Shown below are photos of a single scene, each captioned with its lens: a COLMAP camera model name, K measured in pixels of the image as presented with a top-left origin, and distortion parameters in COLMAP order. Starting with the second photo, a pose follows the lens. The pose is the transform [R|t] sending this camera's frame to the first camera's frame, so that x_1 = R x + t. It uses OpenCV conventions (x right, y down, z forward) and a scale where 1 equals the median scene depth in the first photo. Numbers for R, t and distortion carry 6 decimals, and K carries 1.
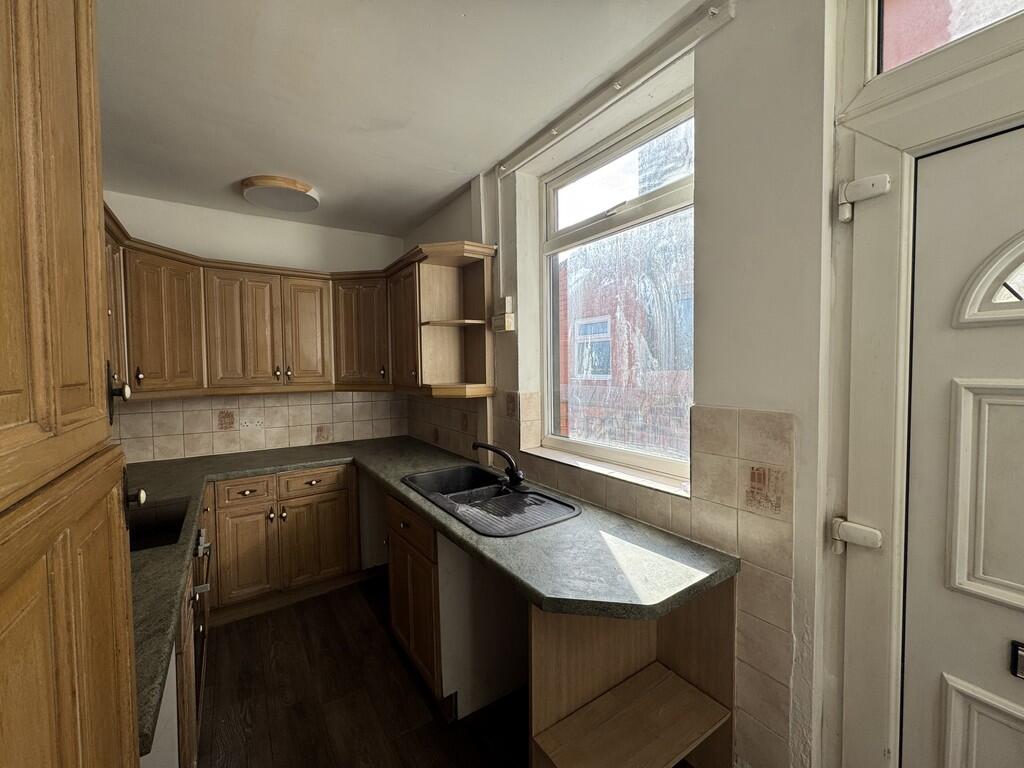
lens RADIAL K [[407.3, 0, 512.3], [0, 407.3, 381.3], [0, 0, 1]] dist [-0.001973, 0.000231]
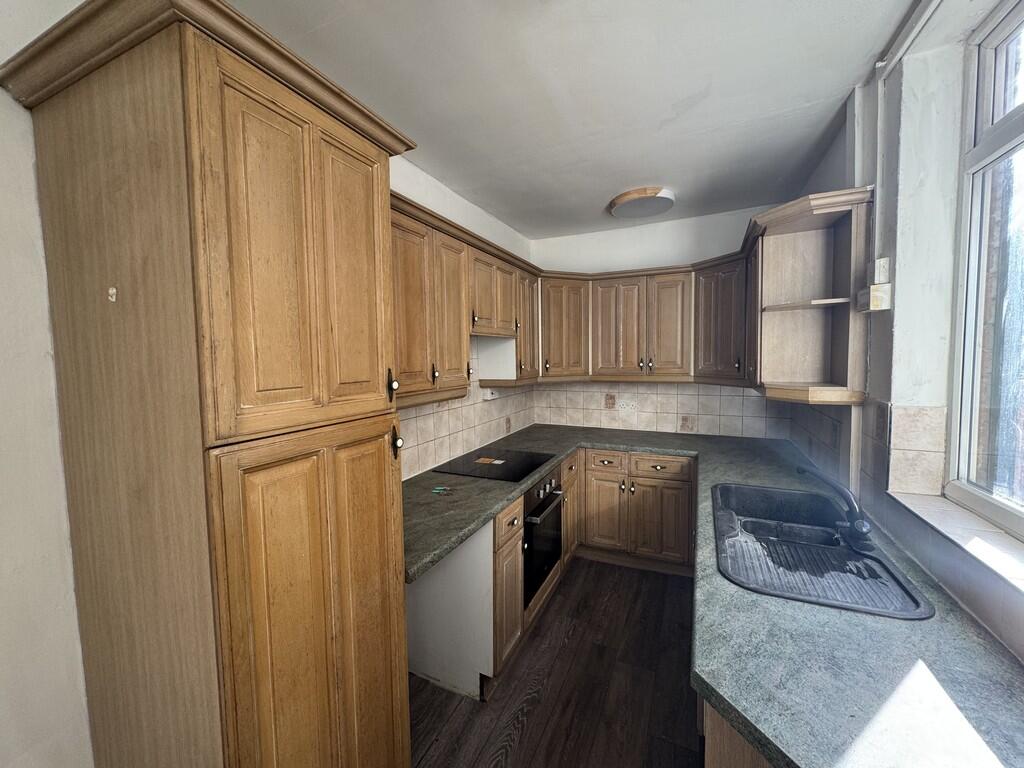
lens RADIAL K [[407.3, 0, 512.1], [0, 407.3, 381.6], [0, 0, 1]] dist [-0.001973, 0.000231]
pose [[0.514461, 0.056443, -0.855654, 0.231591], [-0.023617, 0.998386, 0.051658, -0.024938], [0.857189, -0.006368, 0.514963, 0.126995]]
